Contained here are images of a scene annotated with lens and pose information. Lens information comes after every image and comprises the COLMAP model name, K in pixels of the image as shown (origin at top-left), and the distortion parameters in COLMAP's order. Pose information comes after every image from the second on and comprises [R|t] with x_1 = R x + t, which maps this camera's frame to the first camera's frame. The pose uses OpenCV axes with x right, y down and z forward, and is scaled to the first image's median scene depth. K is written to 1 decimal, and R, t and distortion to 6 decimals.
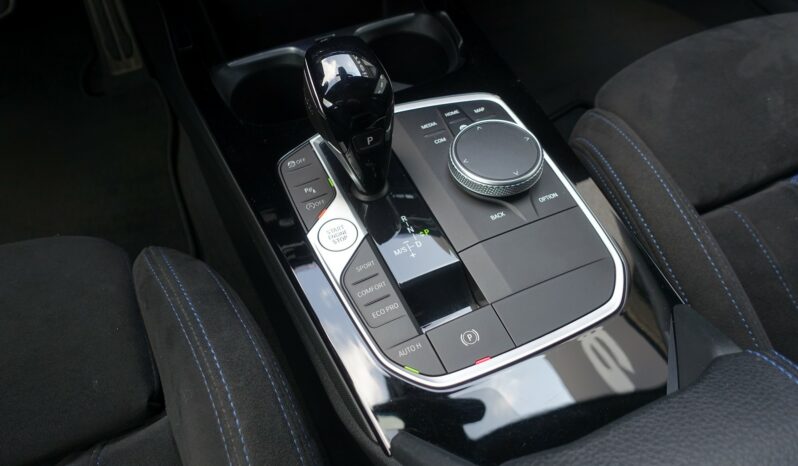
lens RADIAL K [[548.3, 0, 399.0], [0, 548.3, 233.0], [0, 0, 1]] dist [-0.002124, -0.001536]
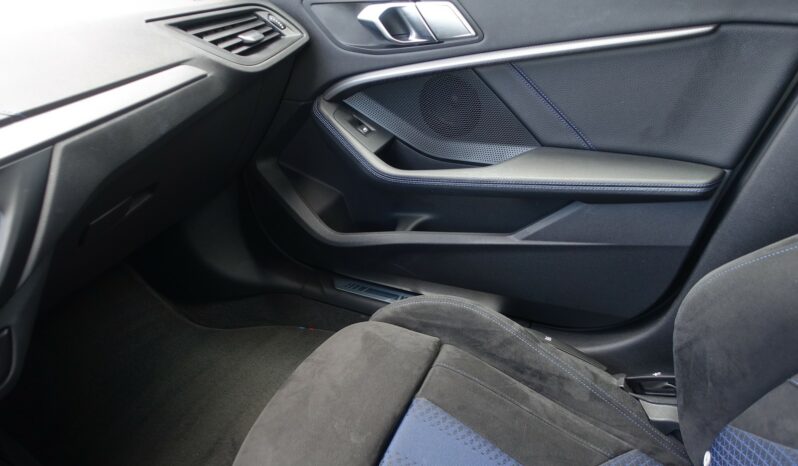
lens RADIAL K [[548.3, 0, 399.0], [0, 548.3, 233.0], [0, 0, 1]] dist [-0.002124, -0.001536]
pose [[0.748754, -0.389442, 0.536379, 0.309860], [0.578002, 0.779717, -0.240738, -0.261827], [-0.324471, 0.490282, 0.808915, -0.582644]]
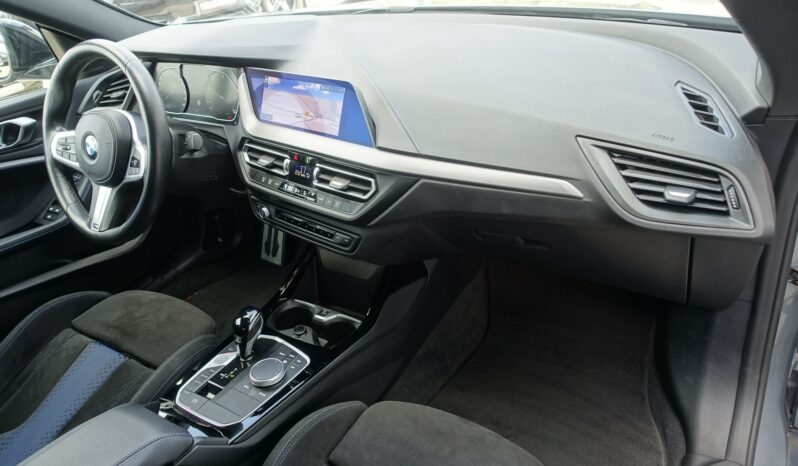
lens RADIAL K [[548.3, 0, 399.0], [0, 548.3, 233.0], [0, 0, 1]] dist [-0.002124, -0.001536]
pose [[0.569411, 0.377665, -0.730164, 2.231377], [-0.616255, 0.783958, -0.075091, -0.862872], [0.544059, 0.492725, 0.679133, -0.804941]]
